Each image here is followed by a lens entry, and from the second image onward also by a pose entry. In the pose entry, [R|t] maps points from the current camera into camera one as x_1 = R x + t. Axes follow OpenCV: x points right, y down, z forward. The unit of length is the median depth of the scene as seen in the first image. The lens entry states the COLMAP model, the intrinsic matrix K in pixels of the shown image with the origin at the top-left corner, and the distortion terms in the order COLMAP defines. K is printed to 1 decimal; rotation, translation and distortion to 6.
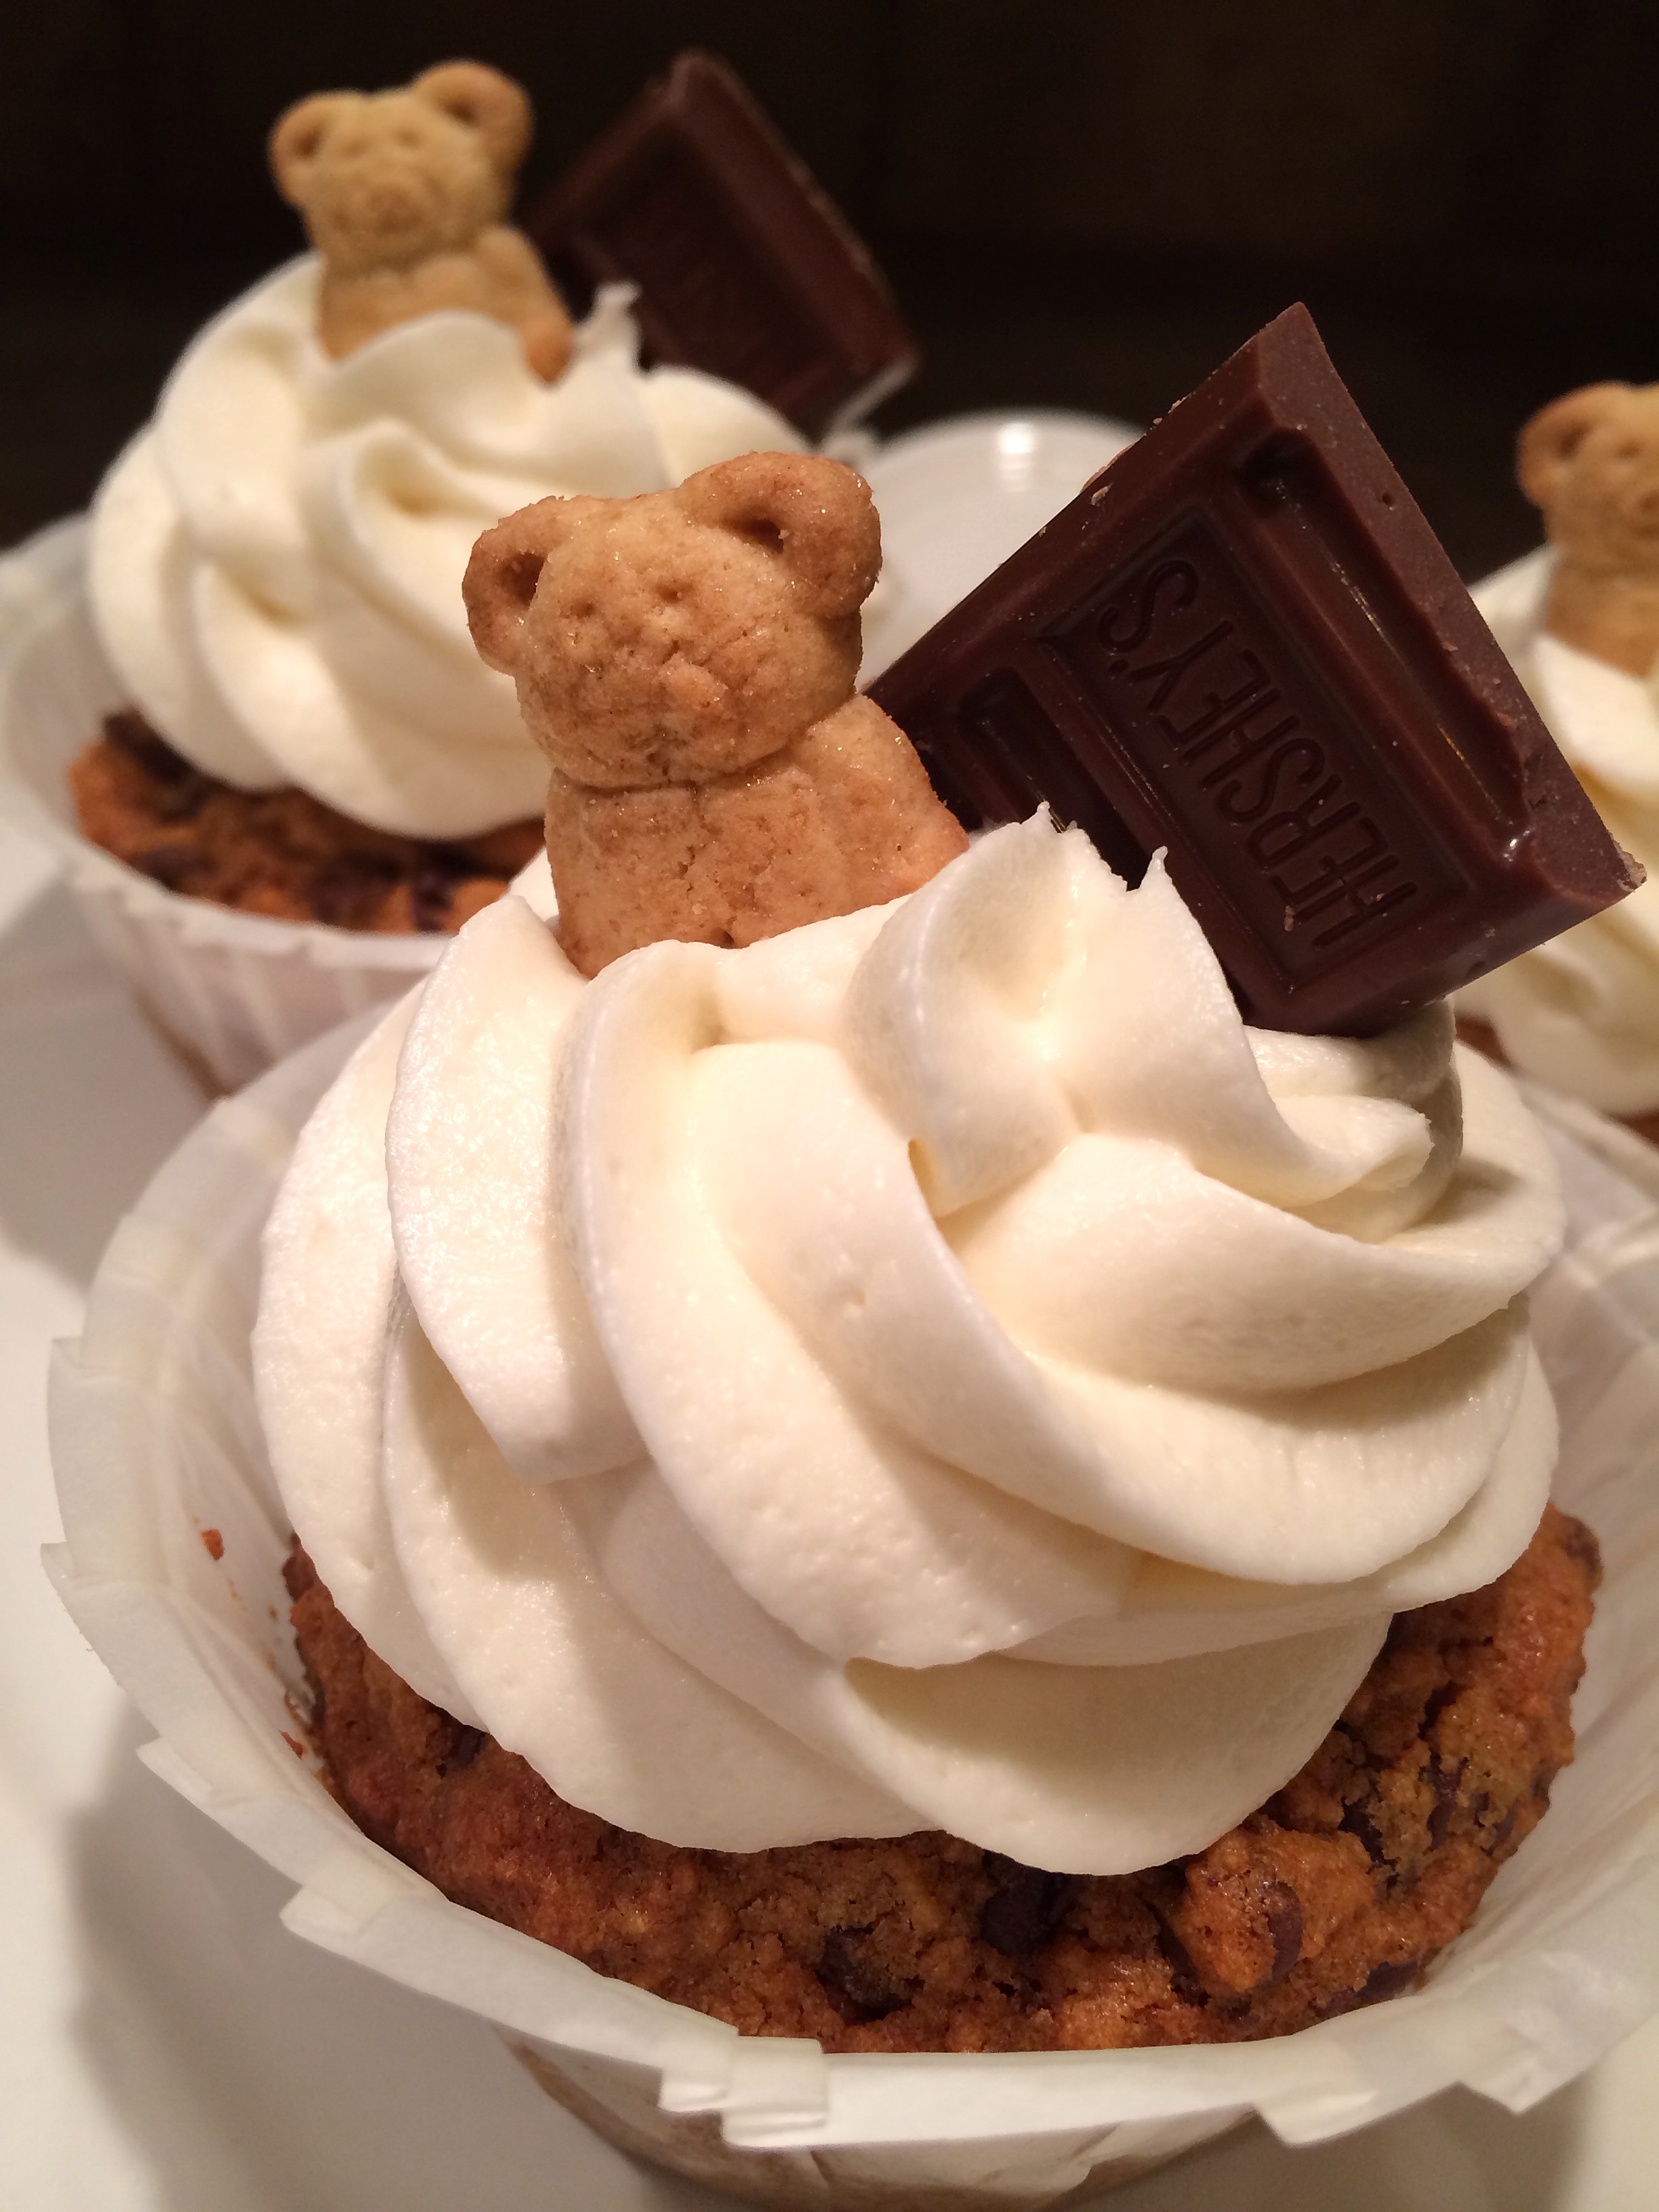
lens RADIAL K [[1942.5, 0, 824.5], [0, 1942.5, 1061.4], [0, 0, 1]] dist [0.046374, -0.102341]
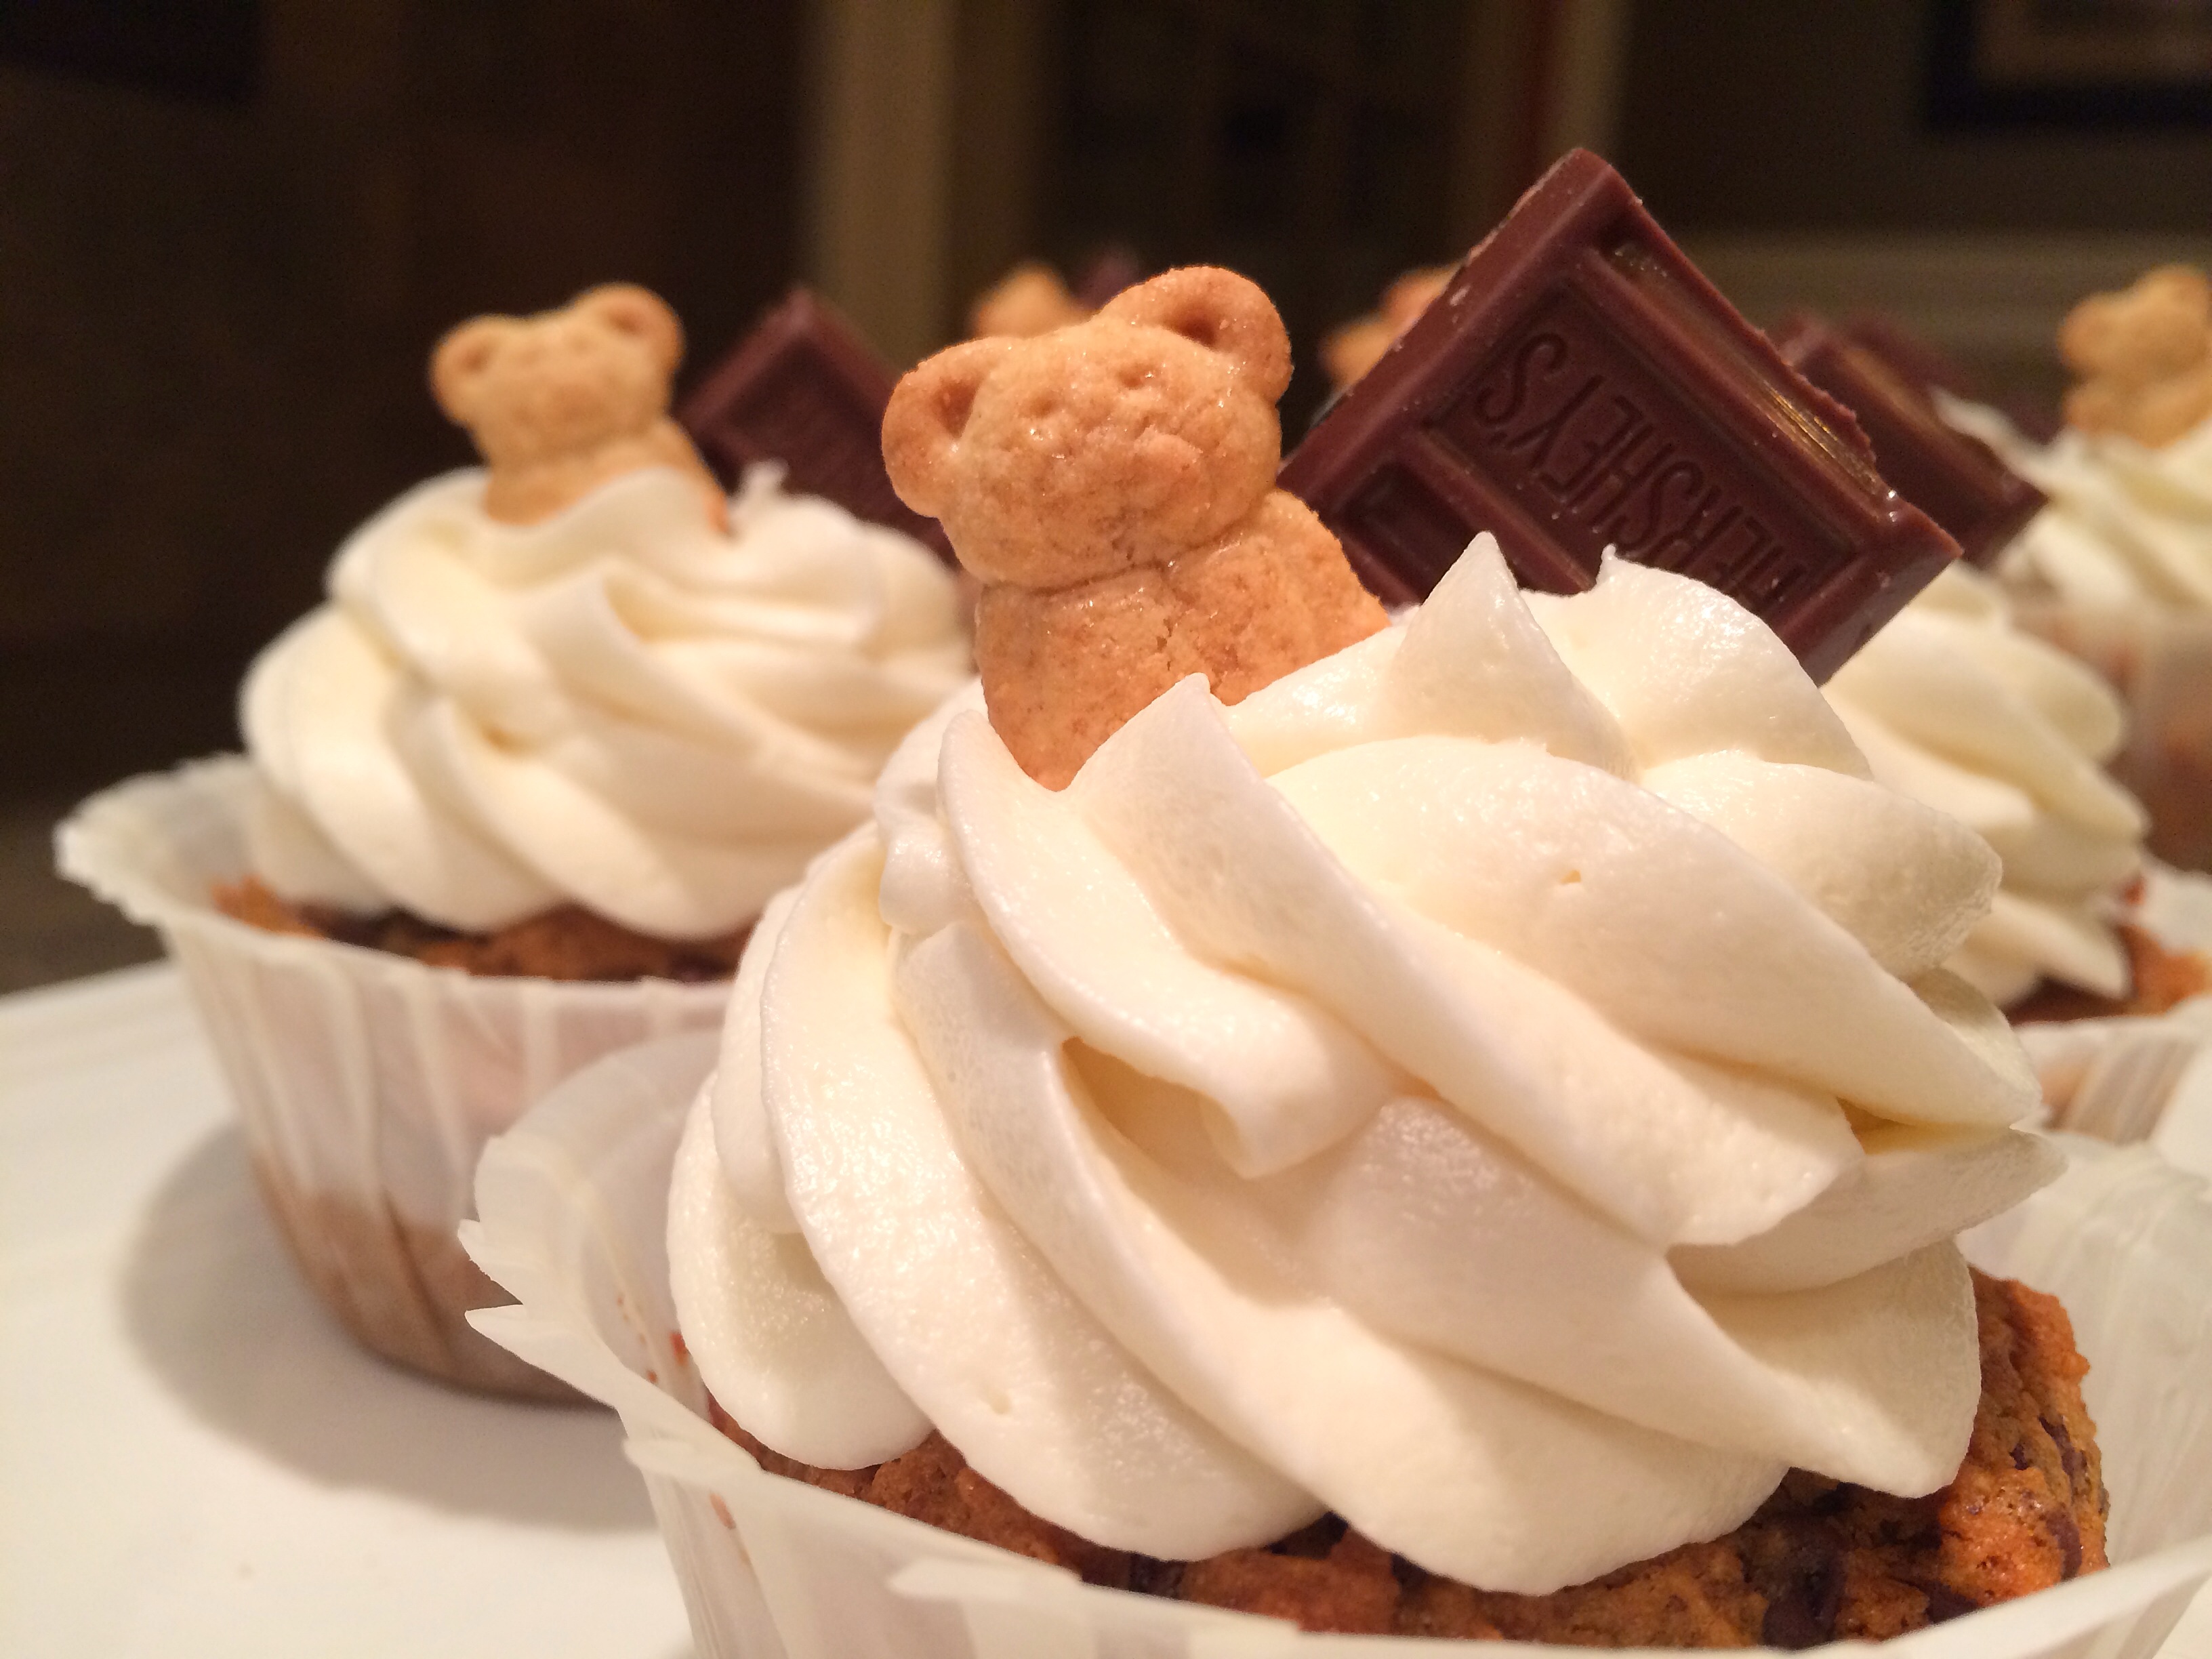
lens RADIAL K [[1942.5, 0, 1113.5], [0, 1942.5, 765.5], [0, 0, 1]] dist [0.046374, -0.102341]
pose [[0.935222, -0.092570, 0.341747, -0.468340], [0.214369, 0.916239, -0.338455, 0.311314], [-0.281791, 0.389790, 0.876731, 0.144720]]
